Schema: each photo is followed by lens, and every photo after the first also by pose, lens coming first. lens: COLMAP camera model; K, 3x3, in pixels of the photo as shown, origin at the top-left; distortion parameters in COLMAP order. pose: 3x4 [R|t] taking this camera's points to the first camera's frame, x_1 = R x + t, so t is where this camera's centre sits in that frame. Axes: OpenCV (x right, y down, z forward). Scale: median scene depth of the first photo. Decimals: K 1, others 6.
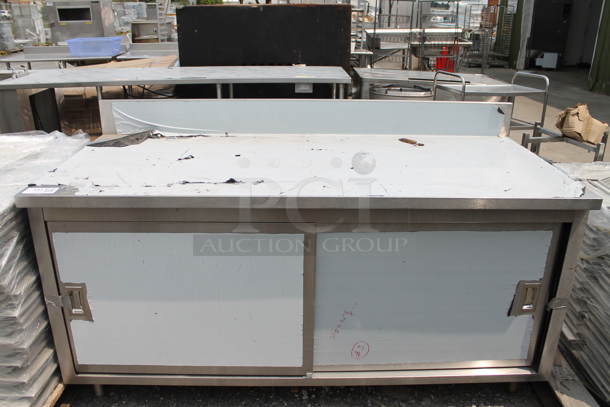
lens RADIAL K [[516.6, 0, 308.7], [0, 516.6, 202.8], [0, 0, 1]] dist [-0.159564, 0.131473]
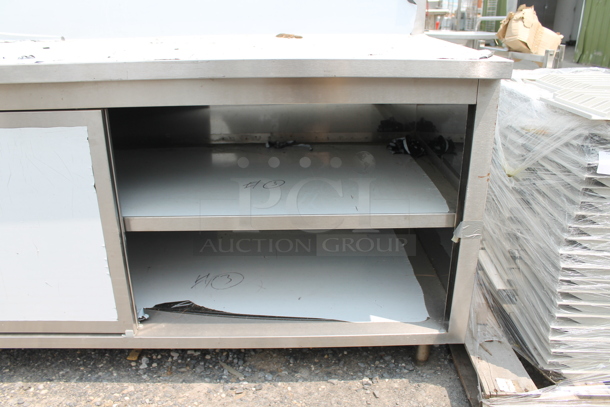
lens RADIAL K [[516.6, 0, 303.1], [0, 516.6, 202.9], [0, 0, 1]] dist [-0.159564, 0.131473]
pose [[0.999871, -0.015545, -0.004043, 0.264852], [0.015591, 0.999810, 0.011709, 0.147628], [0.003860, -0.011770, 0.999923, 0.274966]]
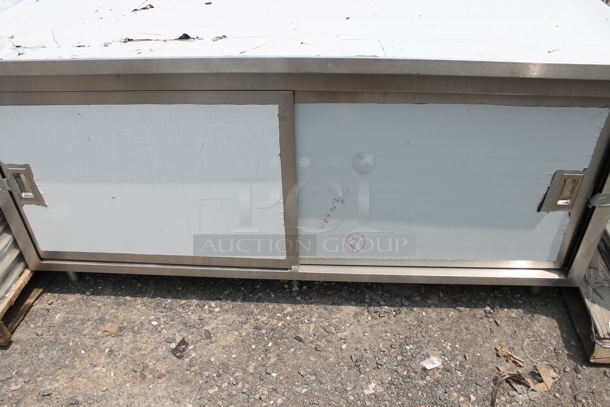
lens RADIAL K [[516.6, 0, 306.1], [0, 516.6, 201.9], [0, 0, 1]] dist [-0.159564, 0.131473]
pose [[0.995890, 0.025442, -0.086920, 0.095293], [-0.000634, 0.961668, 0.274216, -0.010914], [0.090564, -0.273034, 0.957732, 0.196735]]
